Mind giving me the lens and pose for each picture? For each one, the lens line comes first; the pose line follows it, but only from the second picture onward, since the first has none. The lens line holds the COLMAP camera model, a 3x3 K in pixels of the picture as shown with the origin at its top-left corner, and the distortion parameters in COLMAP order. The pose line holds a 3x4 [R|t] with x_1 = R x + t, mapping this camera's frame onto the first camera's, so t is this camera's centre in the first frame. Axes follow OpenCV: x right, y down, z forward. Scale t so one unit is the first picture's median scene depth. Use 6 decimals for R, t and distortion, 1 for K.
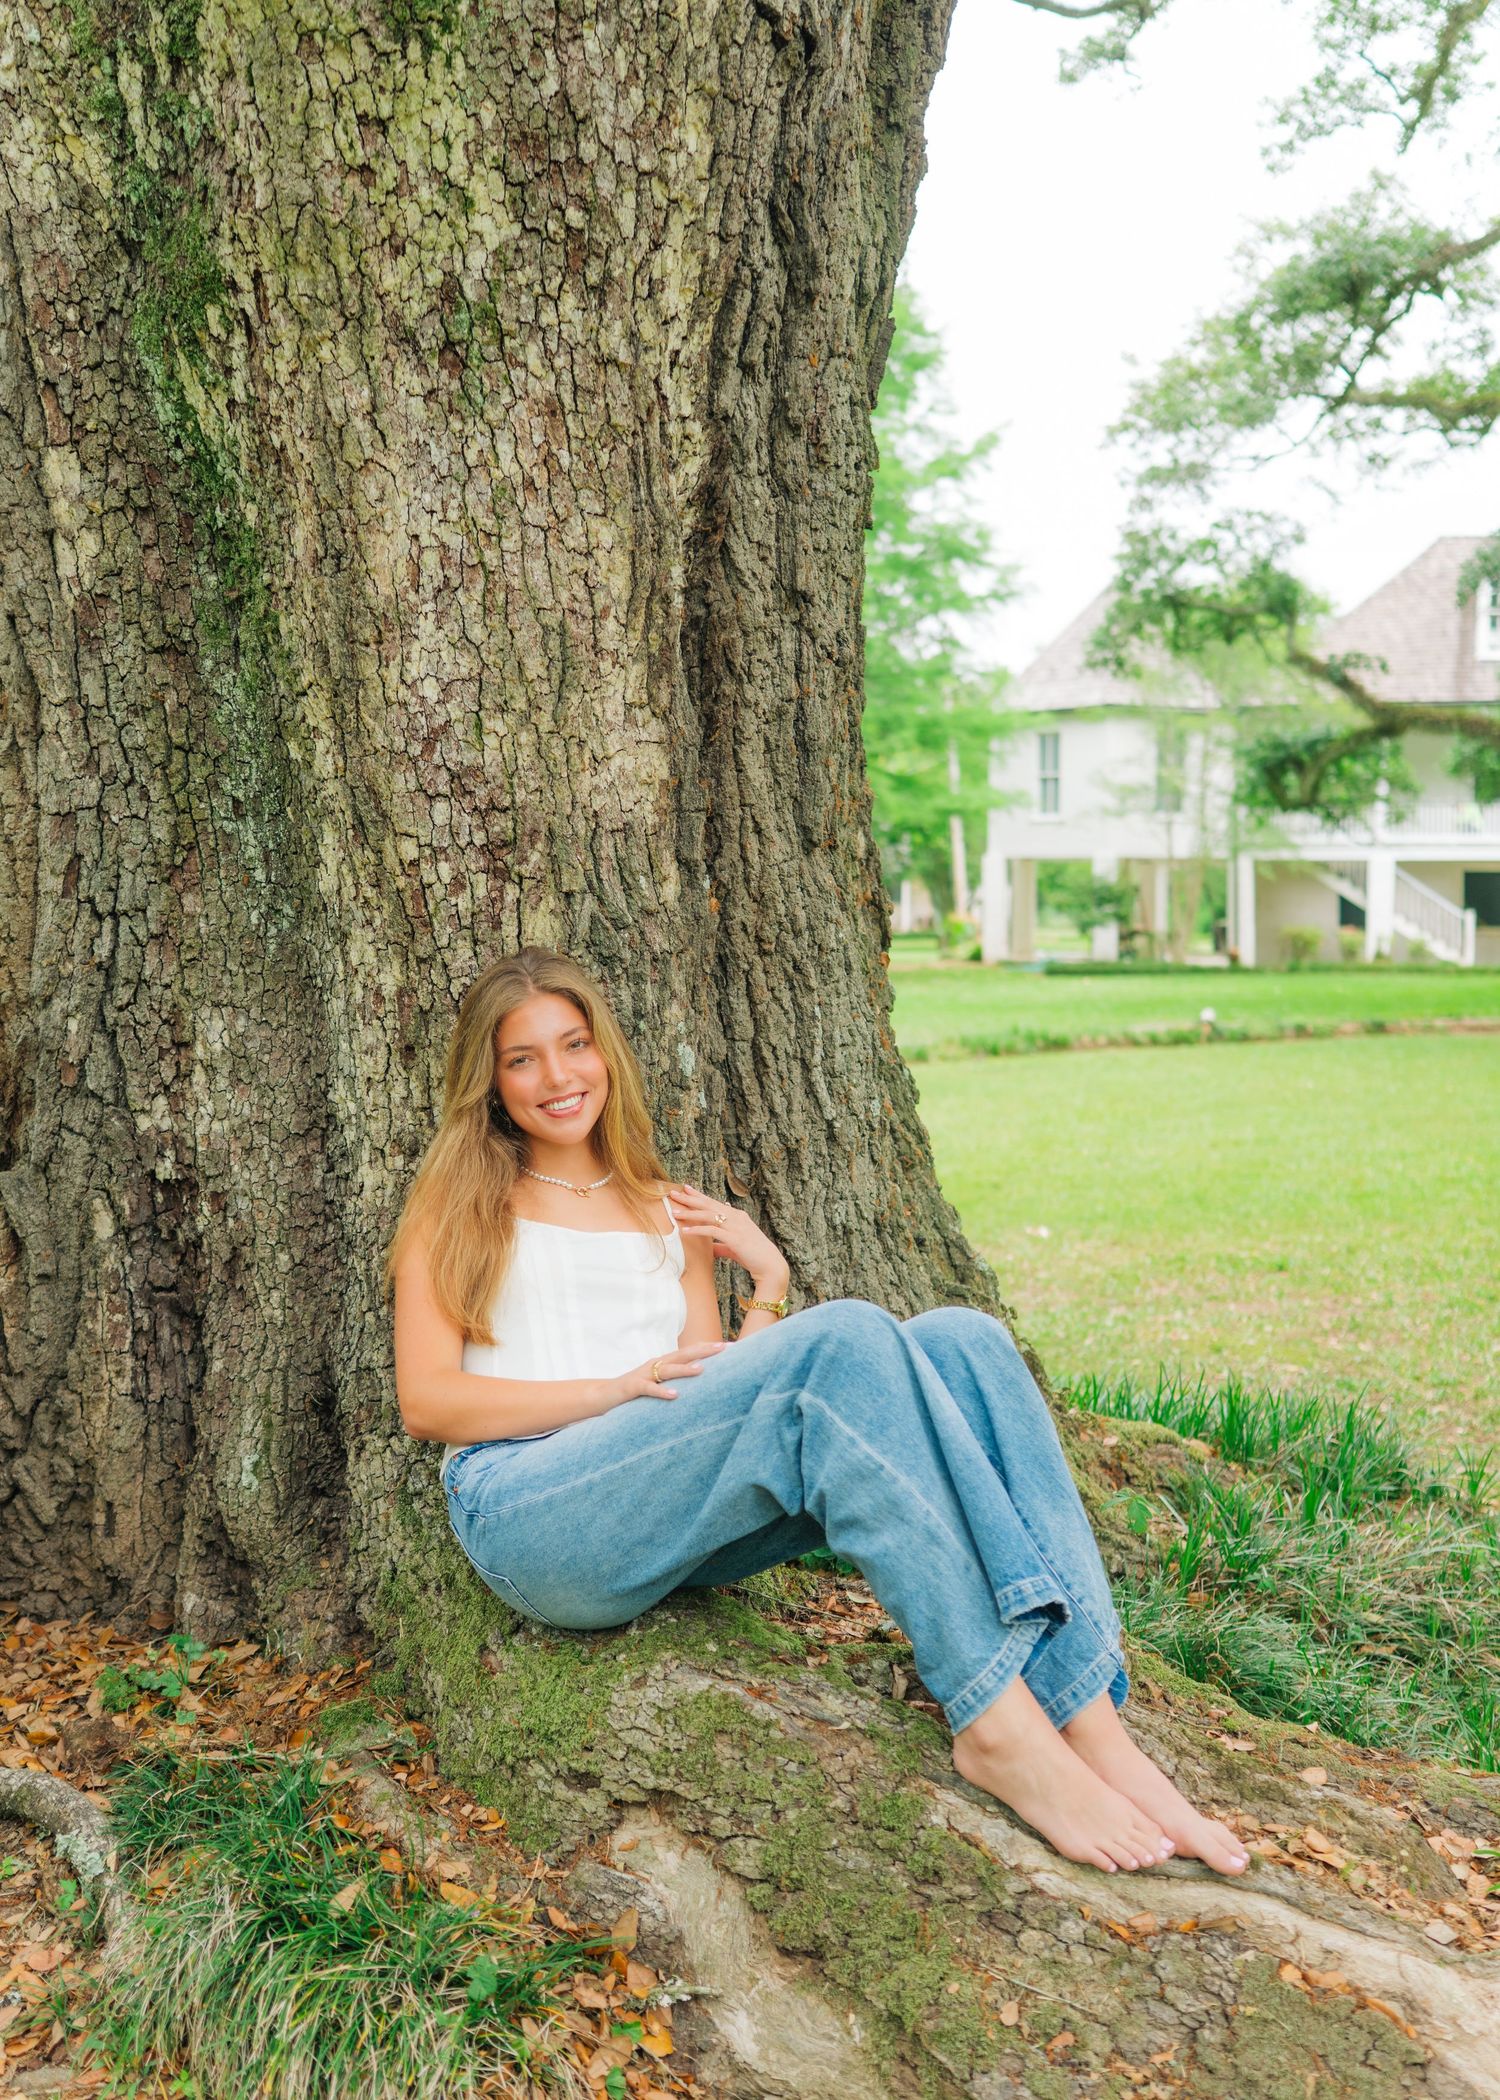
lens RADIAL K [[2294.9, 0, 777.8], [0, 2294.9, 1043.2], [0, 0, 1]] dist [-0.018027, 0.017761]
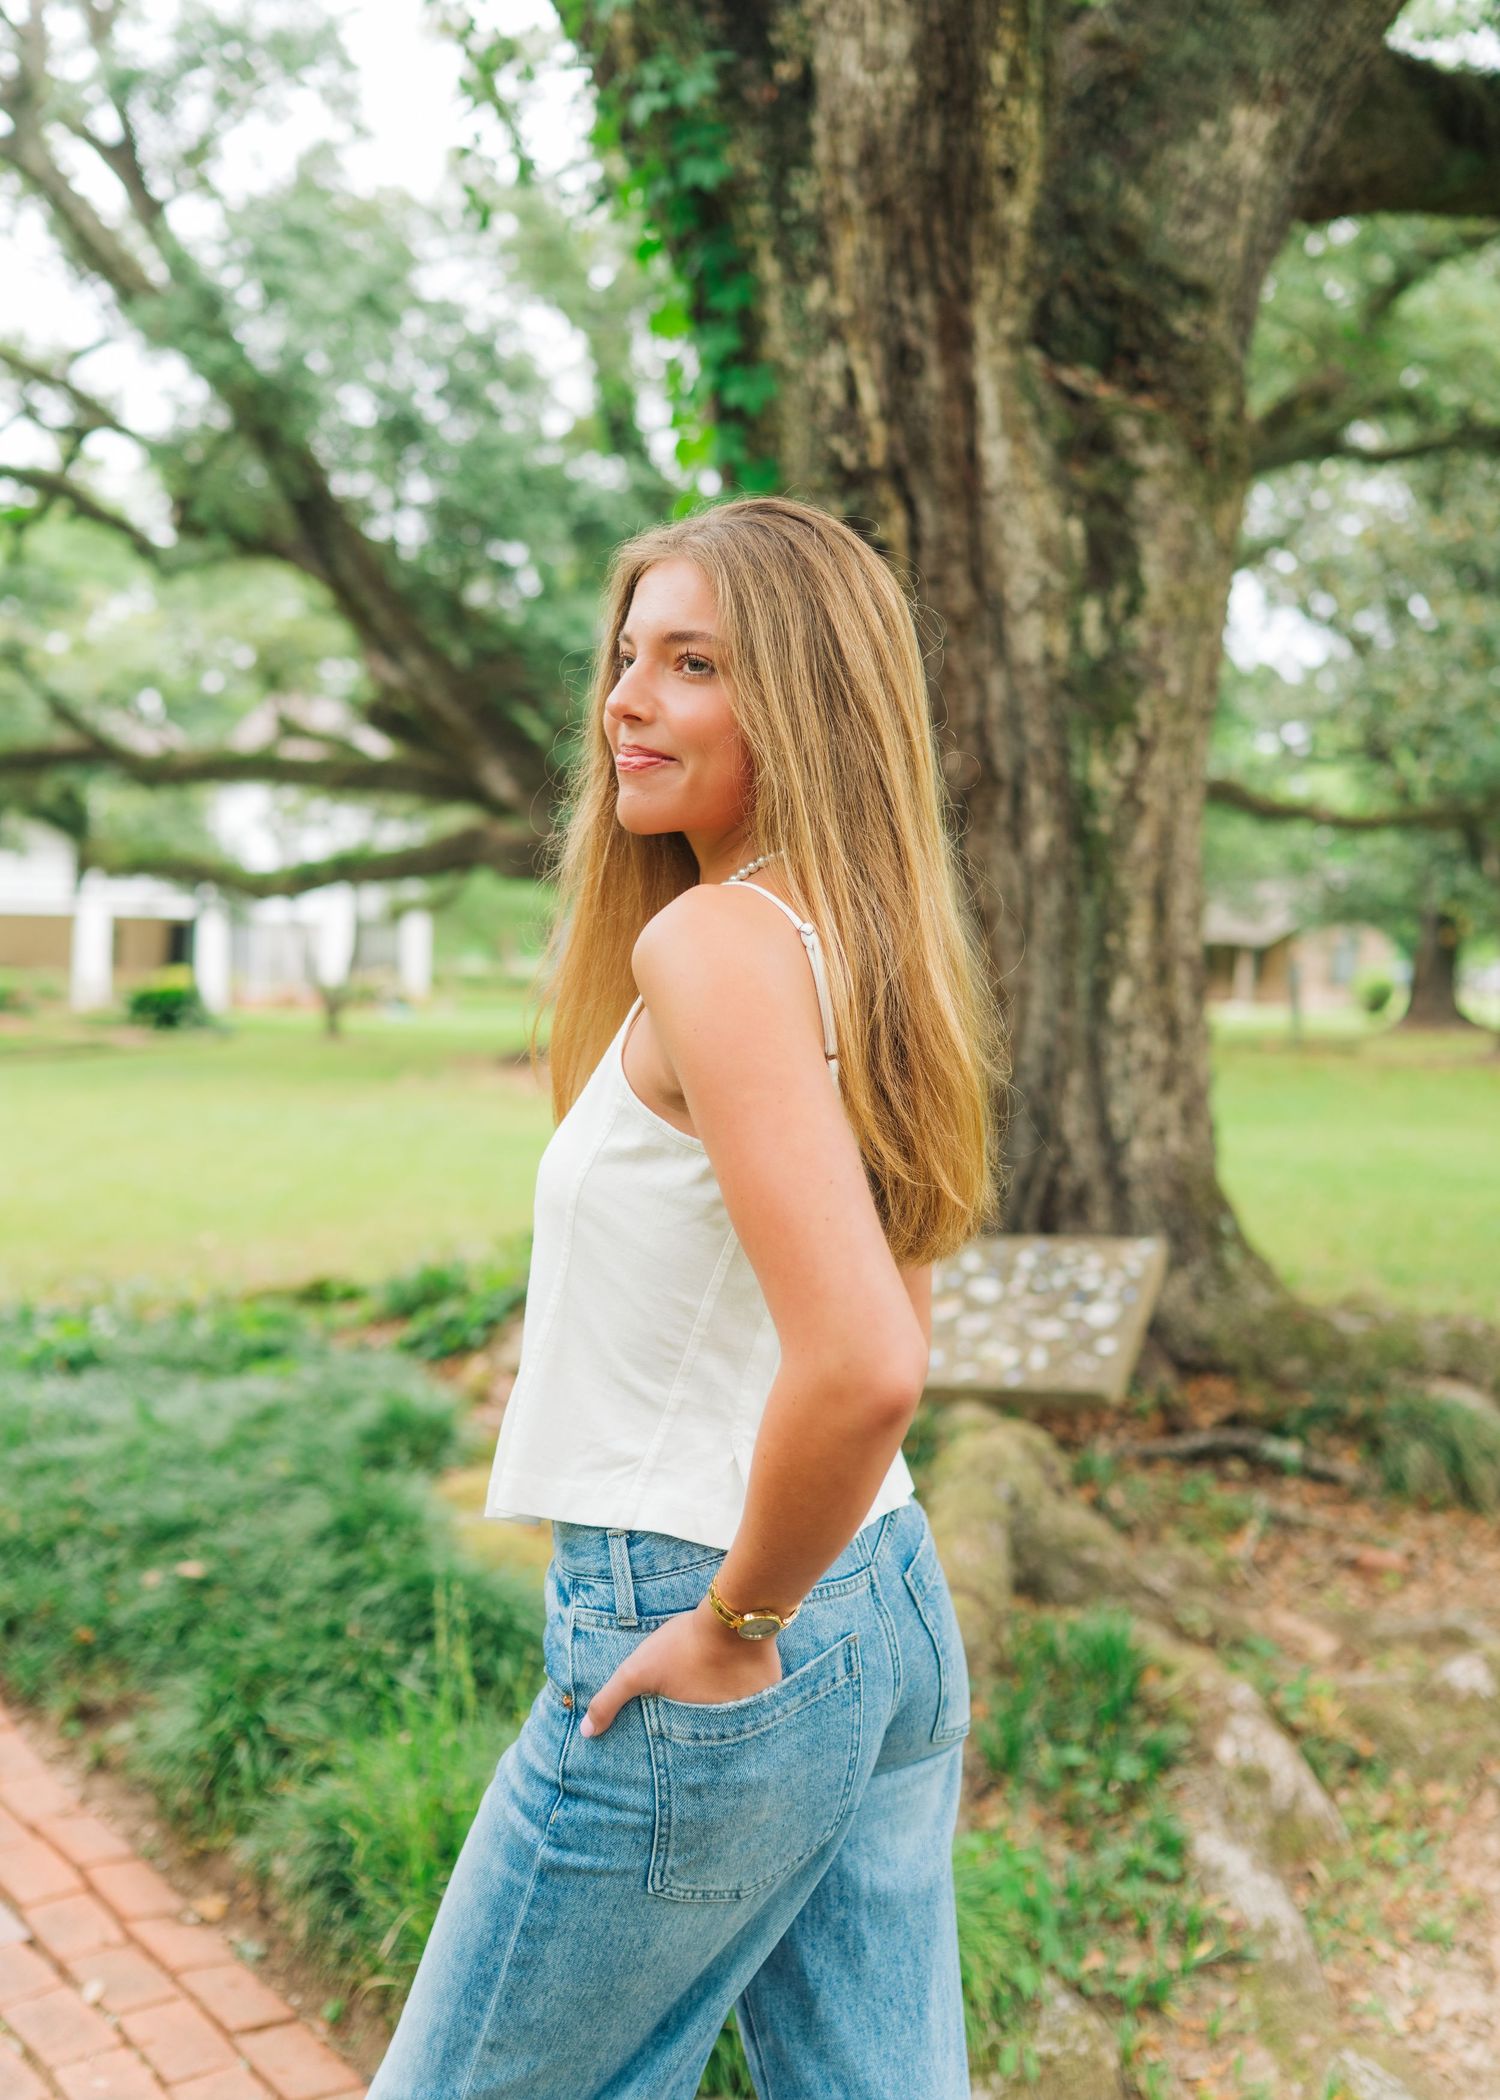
lens RADIAL K [[2226.4, 0, 754.4], [0, 2226.4, 949.1], [0, 0, 1]] dist [-0.016391, 0.023695]
pose [[0.652031, 0.007039, 0.758160, -1.917411], [0.034513, 0.998645, -0.038954, -0.055224], [-0.757406, 0.051566, 0.650904, -0.038034]]
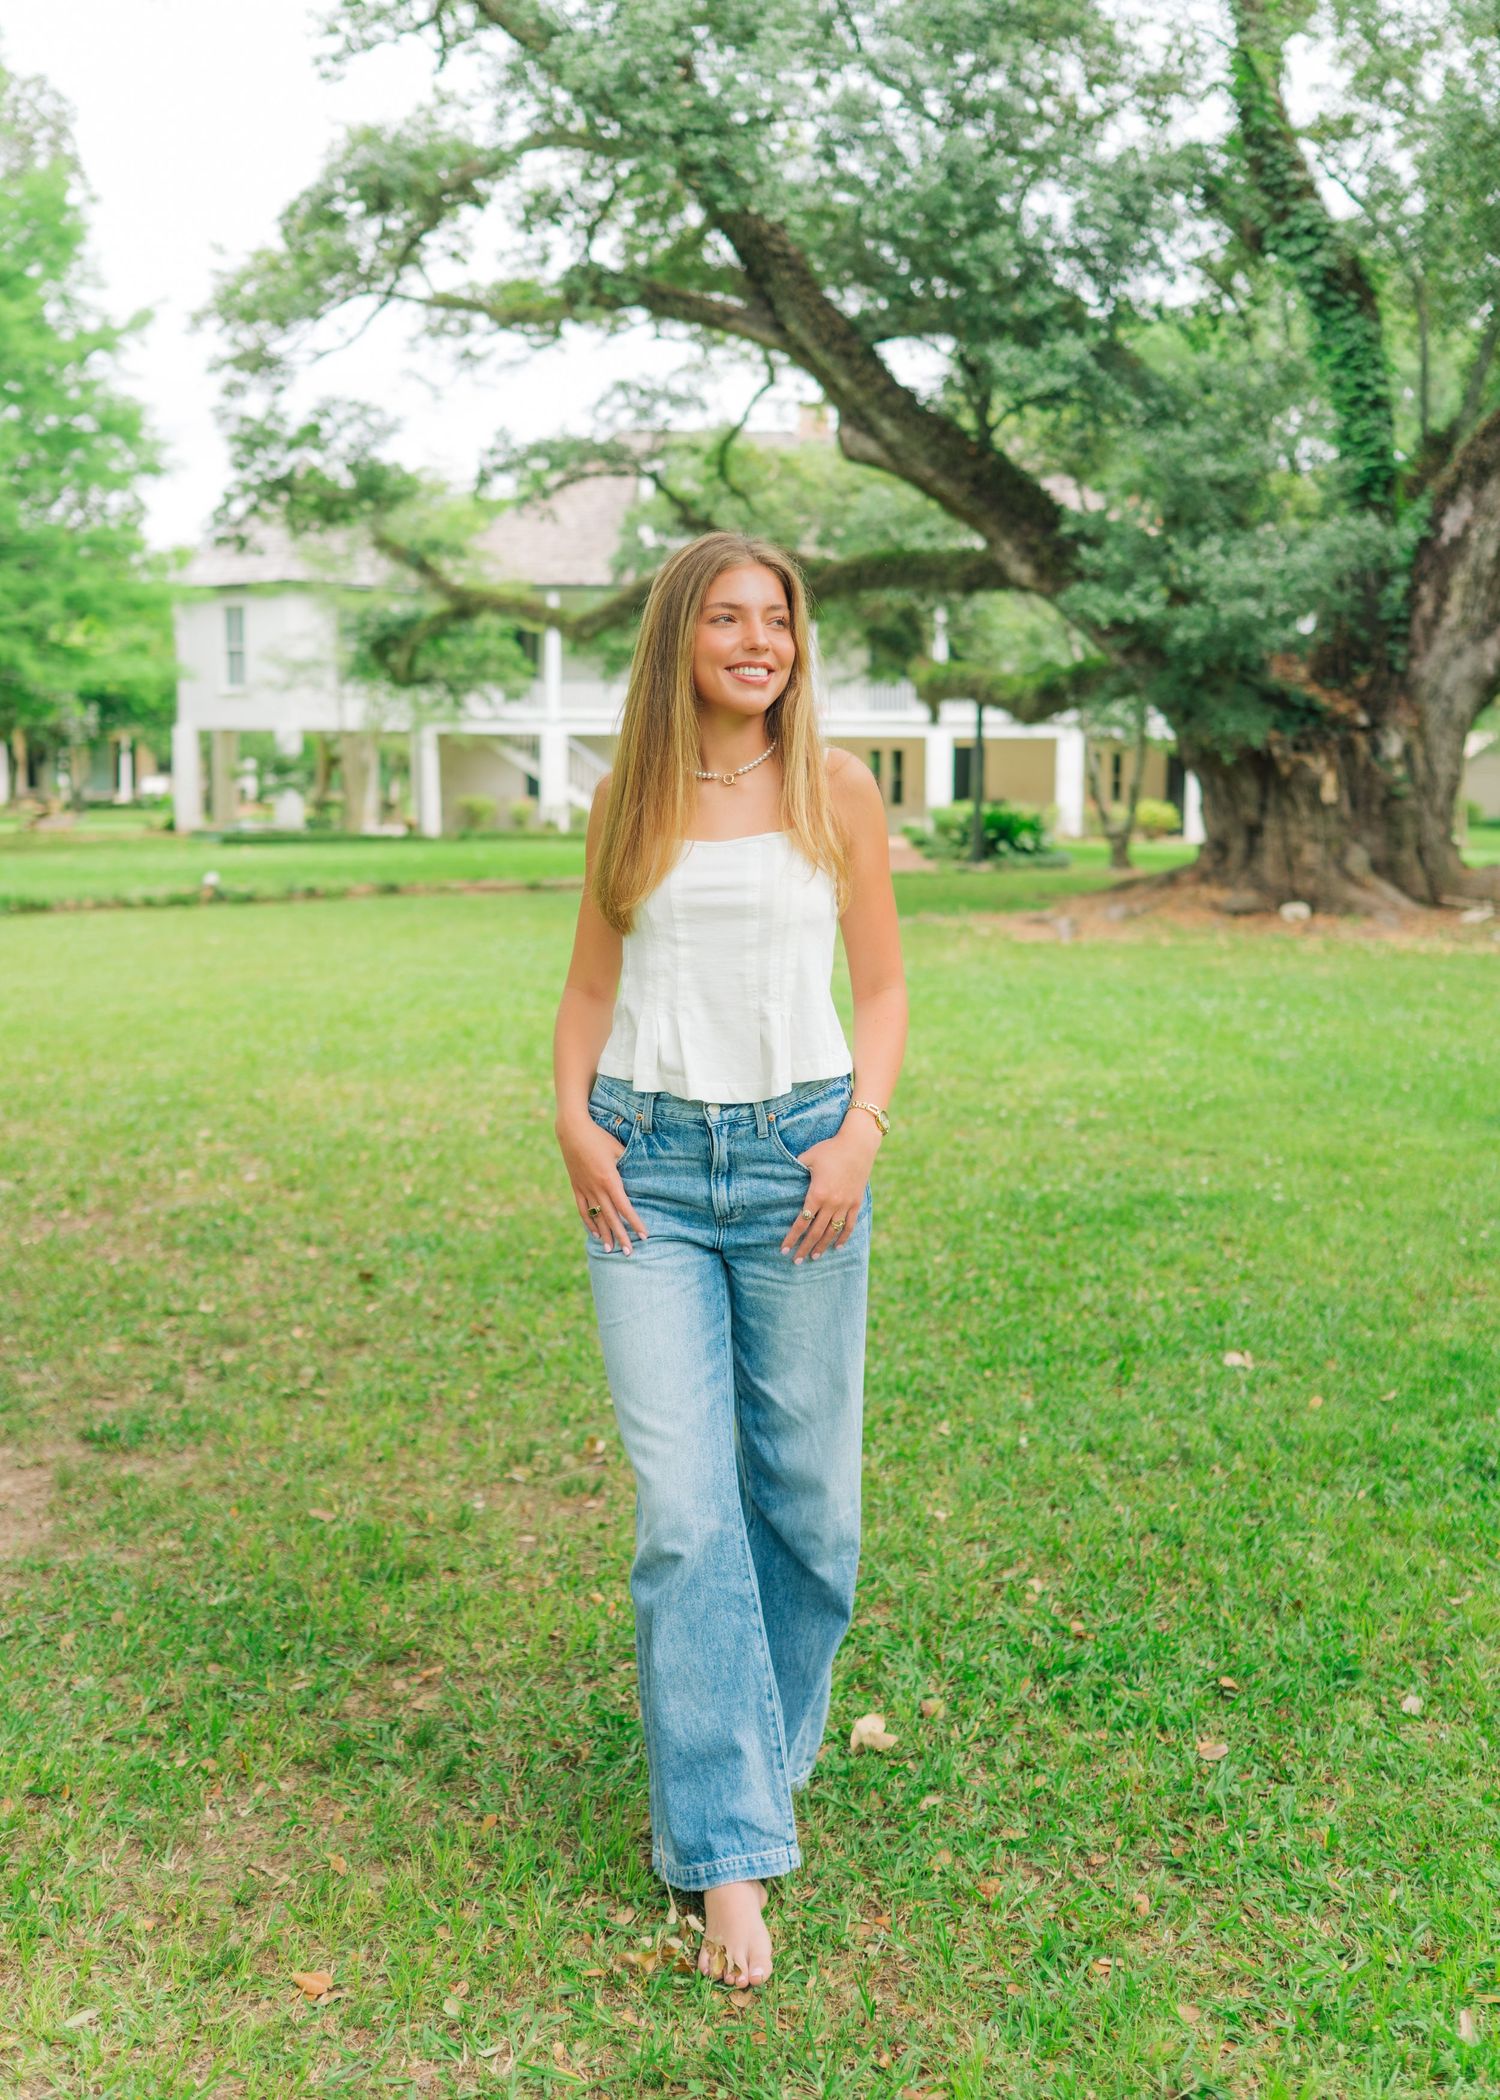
lens RADIAL K [[2281.0, 0, 750.7], [0, 2281.0, 937.2], [0, 0, 1]] dist [-0.000933, -0.001937]
pose [[0.962442, -0.016875, 0.270961, 1.111596], [0.014186, 0.999829, 0.011881, 0.046415], [-0.271115, -0.007591, 0.962517, -0.673369]]
